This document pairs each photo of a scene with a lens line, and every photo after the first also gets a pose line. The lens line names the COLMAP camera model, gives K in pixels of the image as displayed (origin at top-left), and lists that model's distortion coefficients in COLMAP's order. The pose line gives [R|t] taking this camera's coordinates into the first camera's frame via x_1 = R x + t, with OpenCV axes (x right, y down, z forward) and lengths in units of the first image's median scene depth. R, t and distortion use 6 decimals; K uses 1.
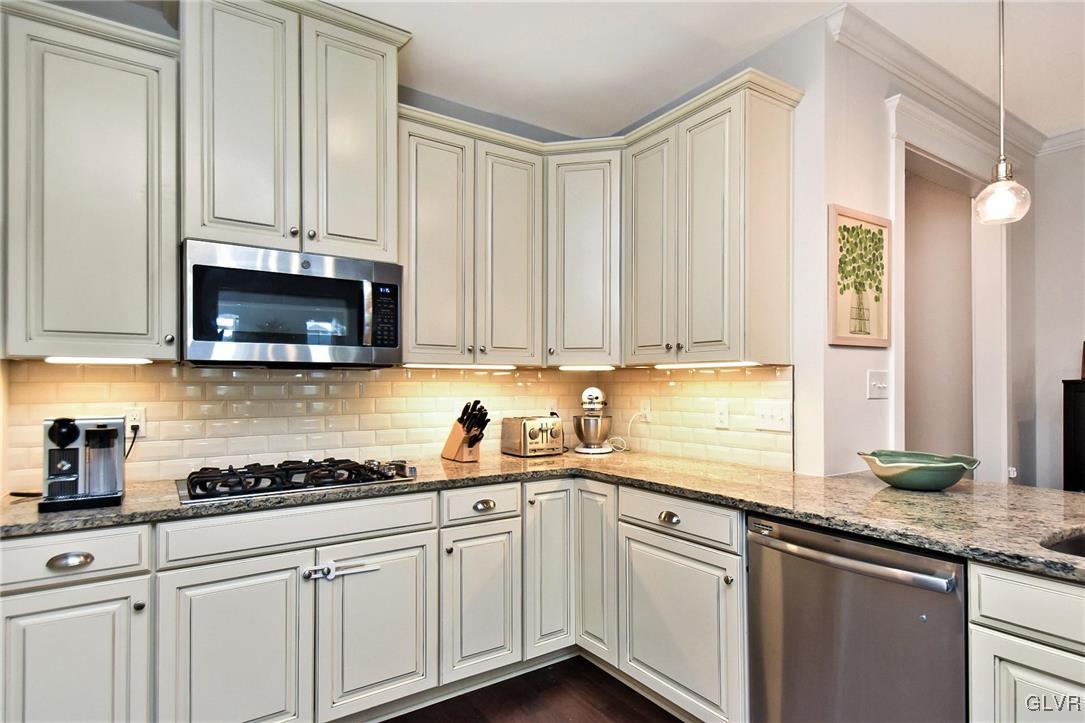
lens RADIAL K [[565.9, 0, 538.5], [0, 565.9, 381.1], [0, 0, 1]] dist [0.003278, 0.000385]
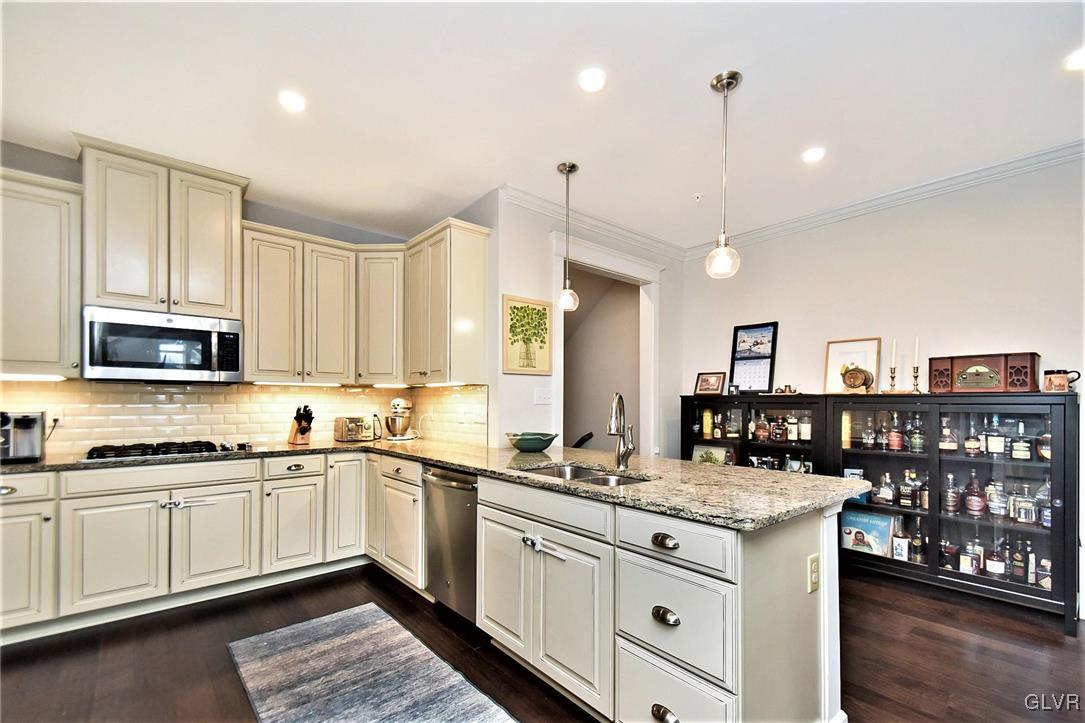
lens RADIAL K [[459.0, 0, 544.4], [0, 459.0, 397.9], [0, 0, 1]] dist [0.003770, -0.005924]
pose [[0.989864, 0.005678, 0.141902, 0.435477], [-0.005619, 0.999984, -0.000814, 0.012644], [-0.141904, 0.000008, 0.989880, -0.435404]]
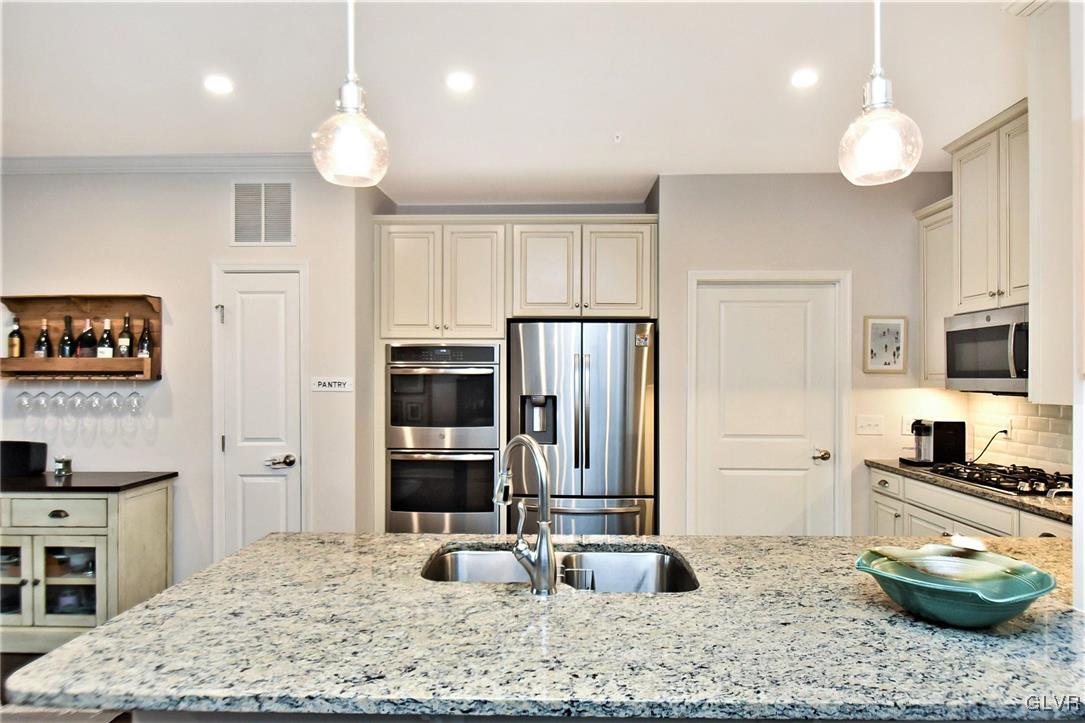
lens RADIAL K [[587.0, 0, 542.5], [0, 587.0, 361.5], [0, 0, 1]] dist [0.003830, 0.000058]
pose [[-0.563637, -0.025285, -0.825636, 1.212403], [-0.001860, 0.999568, -0.029342, -0.055678], [0.826021, -0.015002, -0.563440, 0.822365]]
